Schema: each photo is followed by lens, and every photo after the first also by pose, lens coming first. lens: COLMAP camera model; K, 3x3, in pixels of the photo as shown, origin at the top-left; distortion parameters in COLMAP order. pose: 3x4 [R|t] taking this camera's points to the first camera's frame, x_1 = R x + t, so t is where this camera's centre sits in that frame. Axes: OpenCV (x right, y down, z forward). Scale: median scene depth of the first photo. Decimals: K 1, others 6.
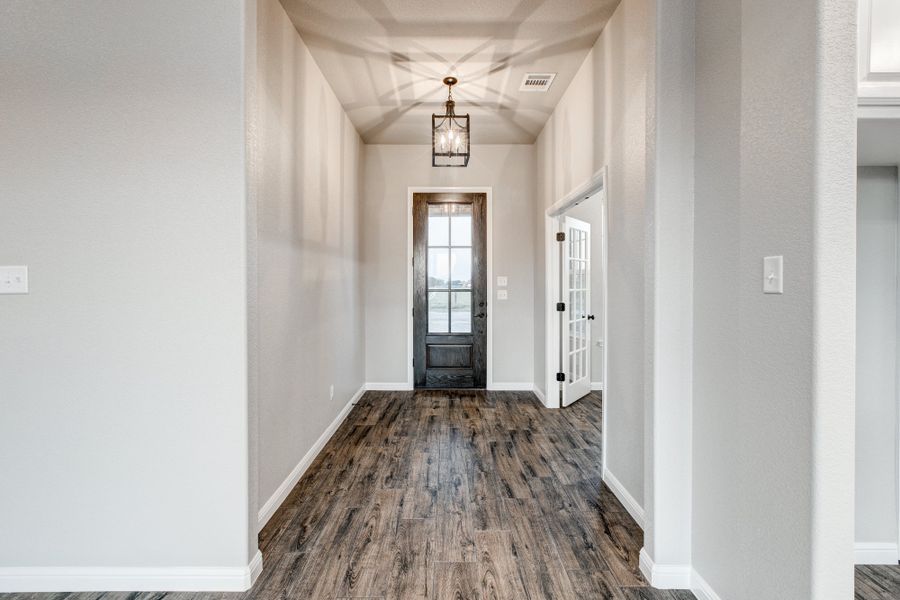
lens RADIAL K [[477.0, 0, 450.0], [0, 477.0, 300.0], [0, 0, 1]] dist [-0.000895, 0.000000]
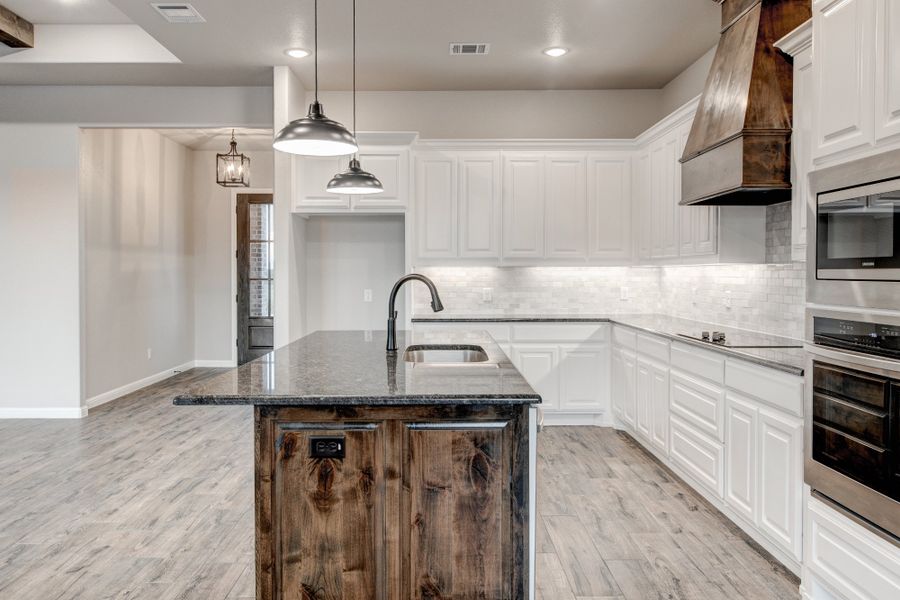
lens RADIAL K [[716.3, 0, 445.5], [0, 716.3, 292.6], [0, 0, 1]] dist [-0.007976, -0.002571]
pose [[0.998958, -0.007105, 0.045078, 0.477705], [0.007369, 0.999957, -0.005687, 0.034710], [-0.045035, 0.006013, 0.998967, -1.013952]]
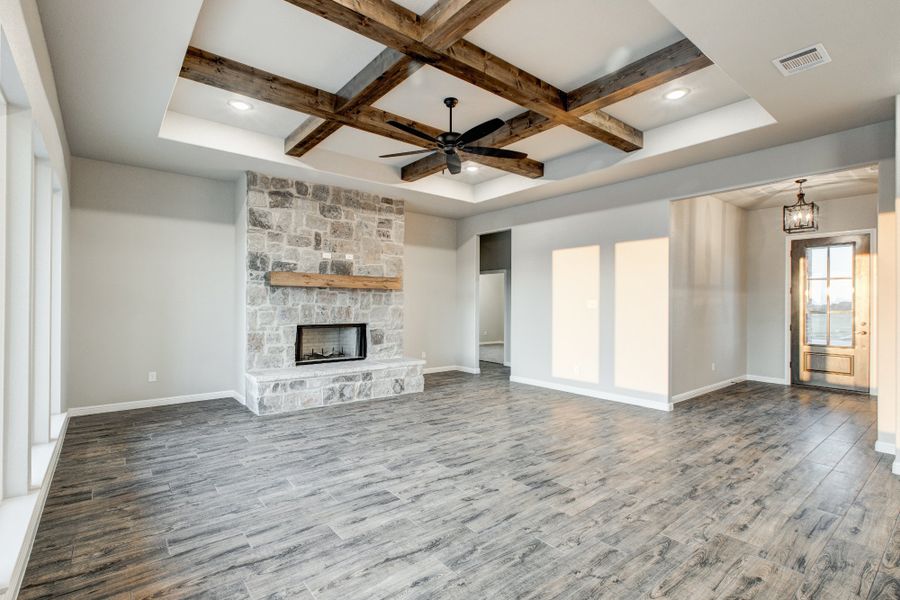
lens RADIAL K [[411.7, 0, 409.9], [0, 411.7, 297.9], [0, 0, 1]] dist [-0.002195, -0.000369]
pose [[0.609915, -0.009889, -0.792405, 0.268142], [-0.032807, 0.998750, -0.037716, 0.028381], [0.791787, 0.048999, 0.608828, -0.806550]]
